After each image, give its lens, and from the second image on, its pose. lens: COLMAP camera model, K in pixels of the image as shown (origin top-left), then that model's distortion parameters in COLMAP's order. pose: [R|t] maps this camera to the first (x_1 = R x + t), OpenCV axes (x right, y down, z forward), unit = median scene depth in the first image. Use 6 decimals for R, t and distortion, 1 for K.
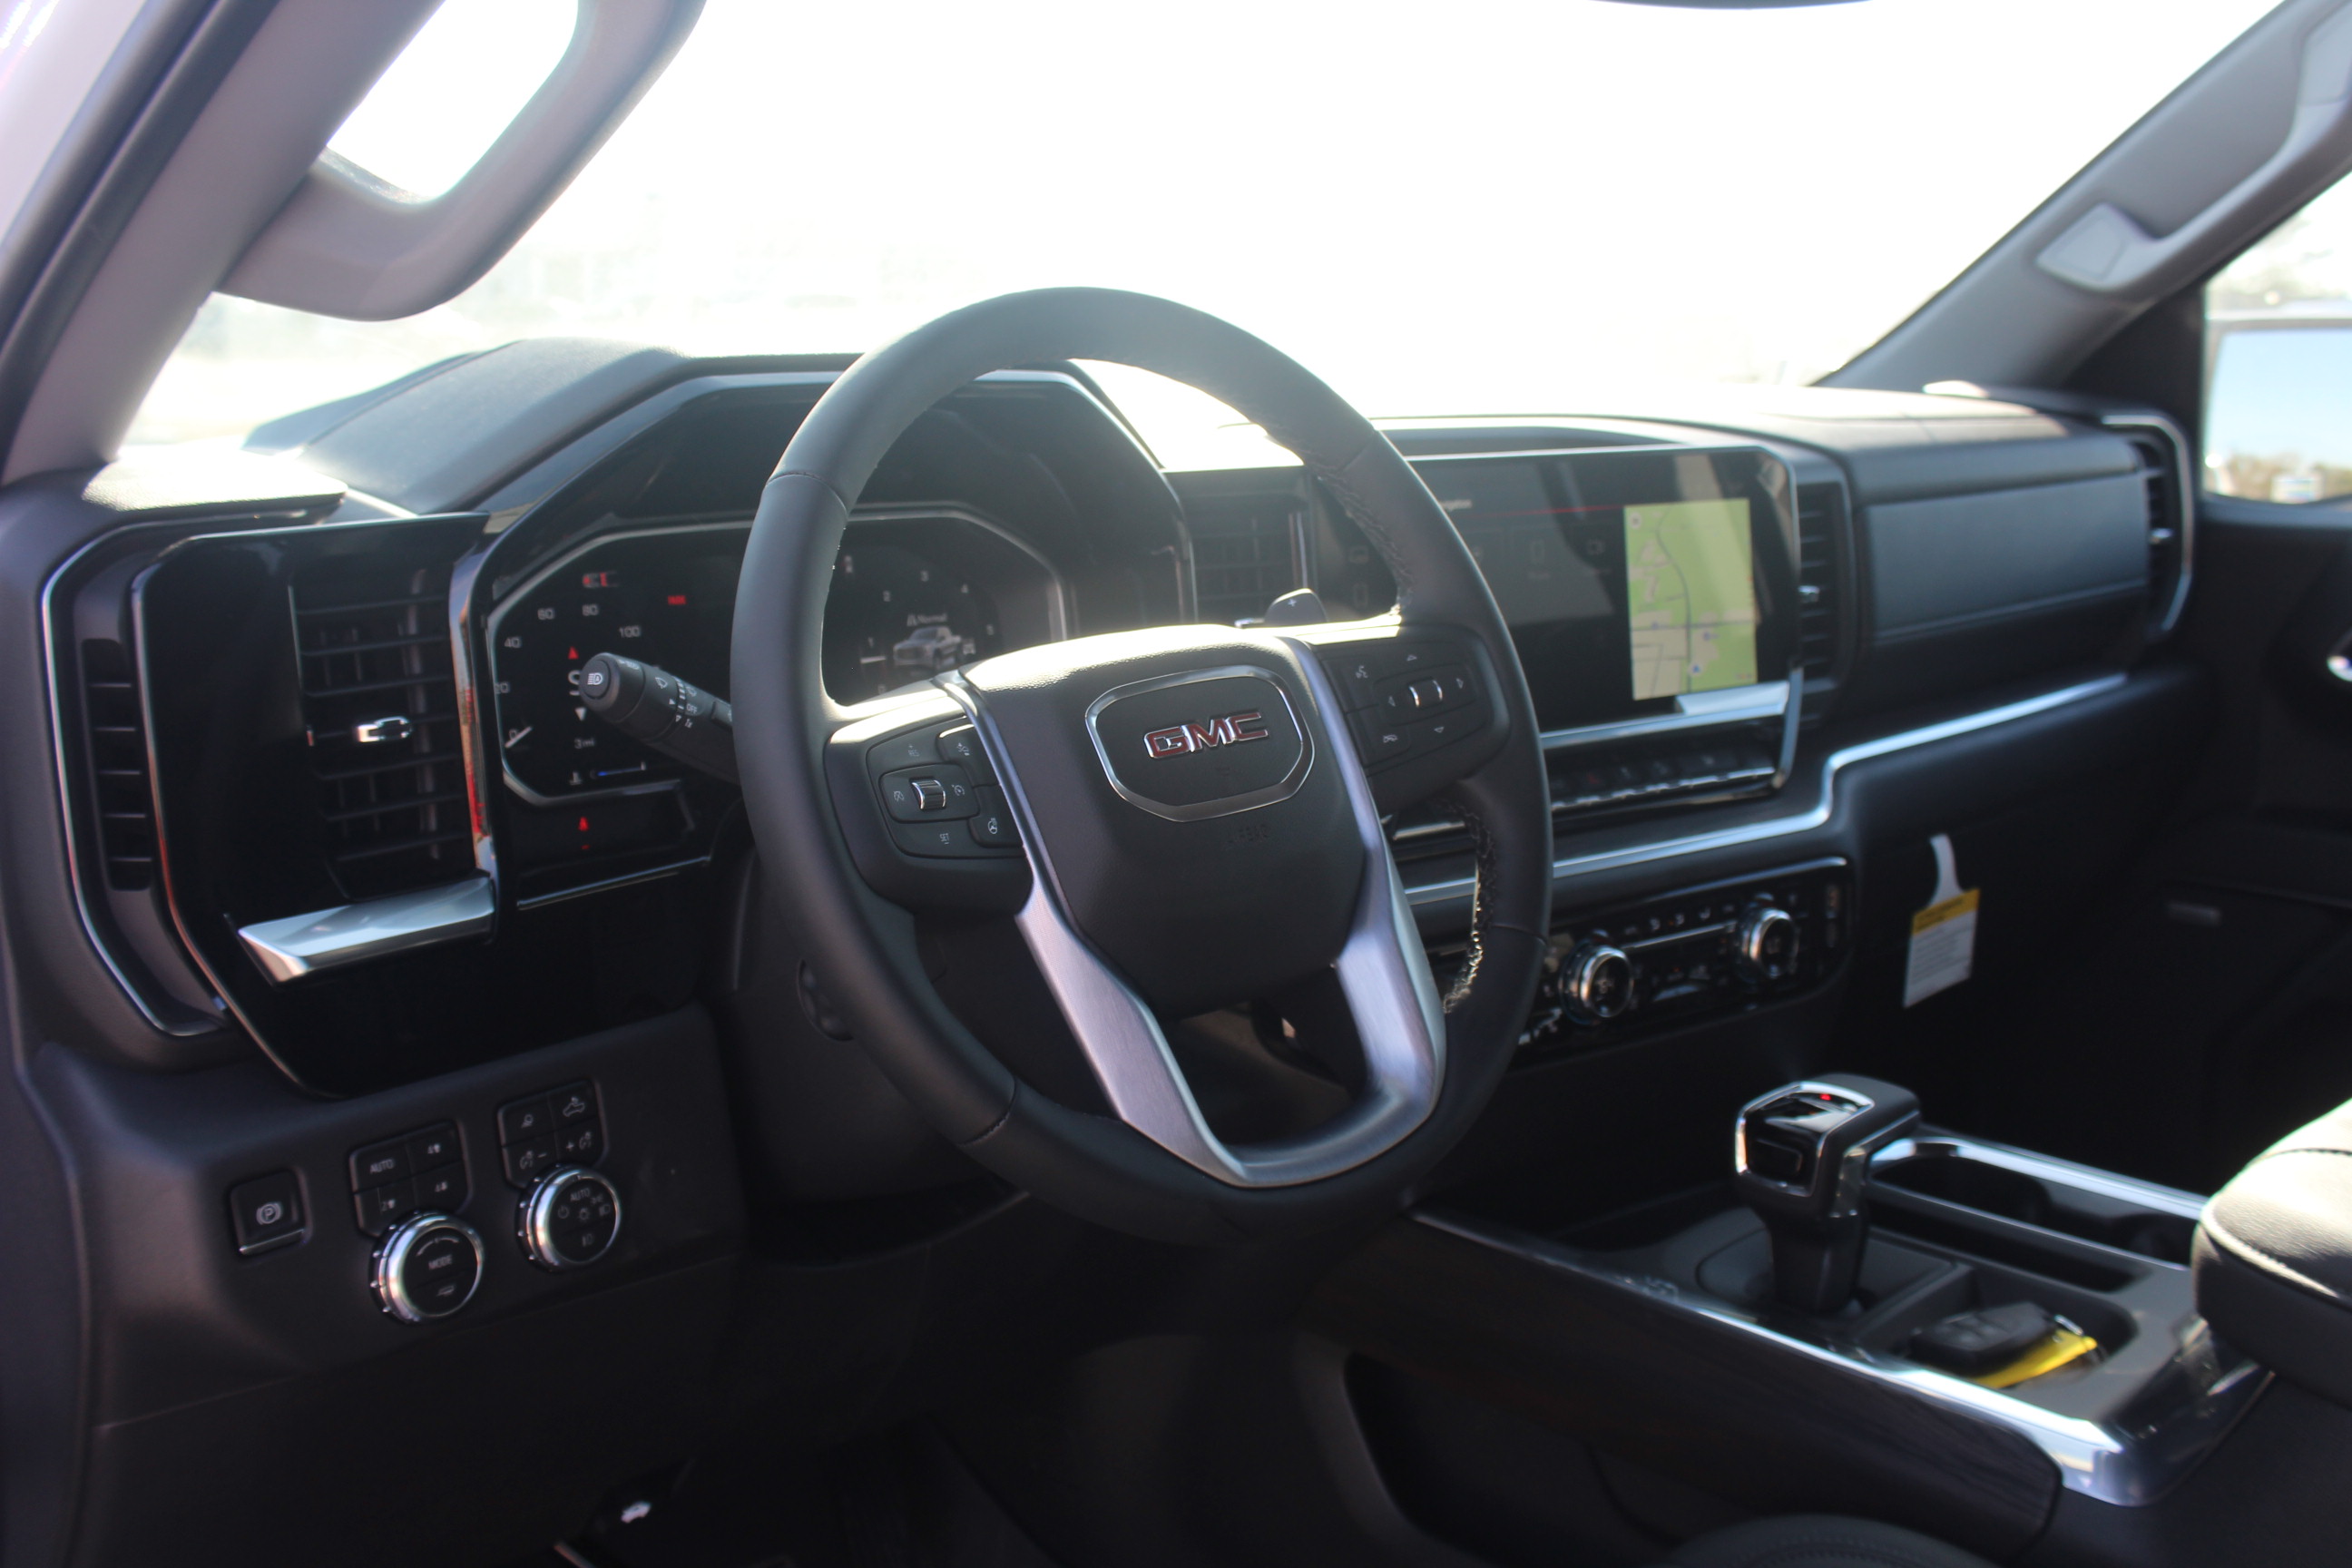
lens RADIAL K [[2364.9, 0, 1176.0], [0, 2364.9, 784.0], [0, 0, 1]] dist [-0.070312, 0.011076]
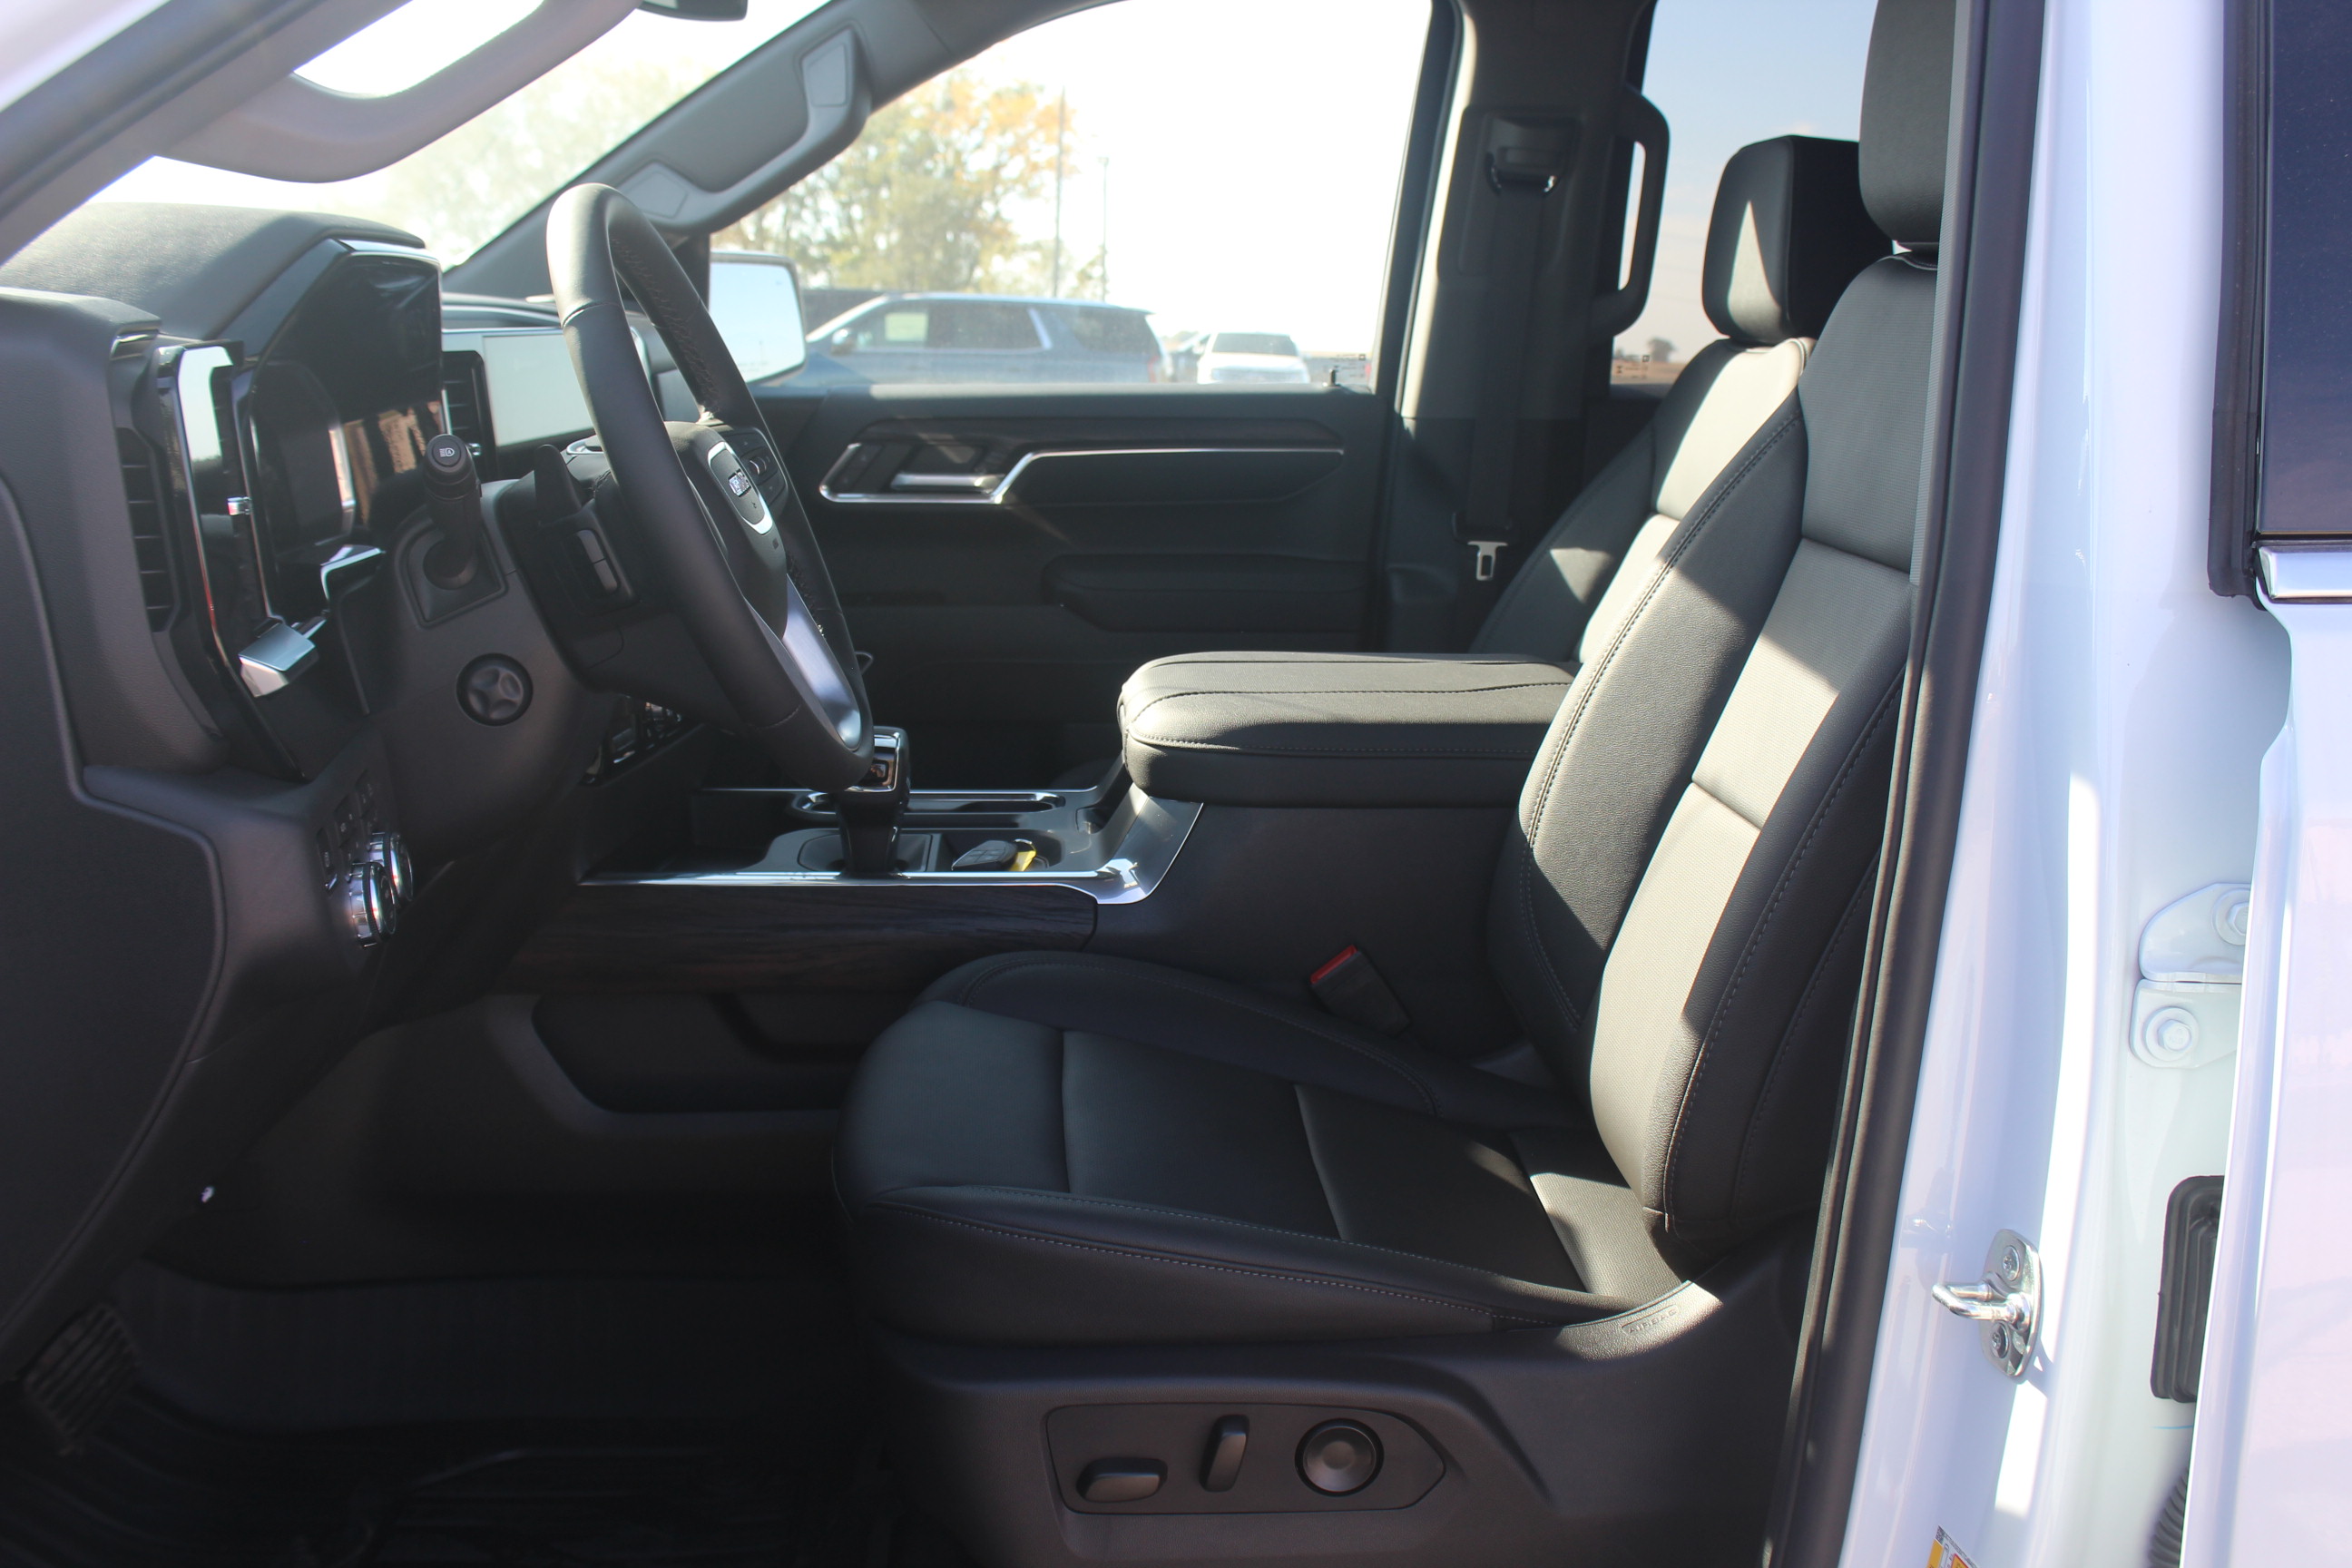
lens RADIAL K [[2364.9, 0, 1176.0], [0, 2364.9, 784.0], [0, 0, 1]] dist [-0.070312, 0.011076]
pose [[0.635023, -0.133155, 0.760930, -1.027472], [0.120096, 0.990073, 0.073028, 0.097720], [-0.763100, 0.045010, 0.644711, -0.210773]]
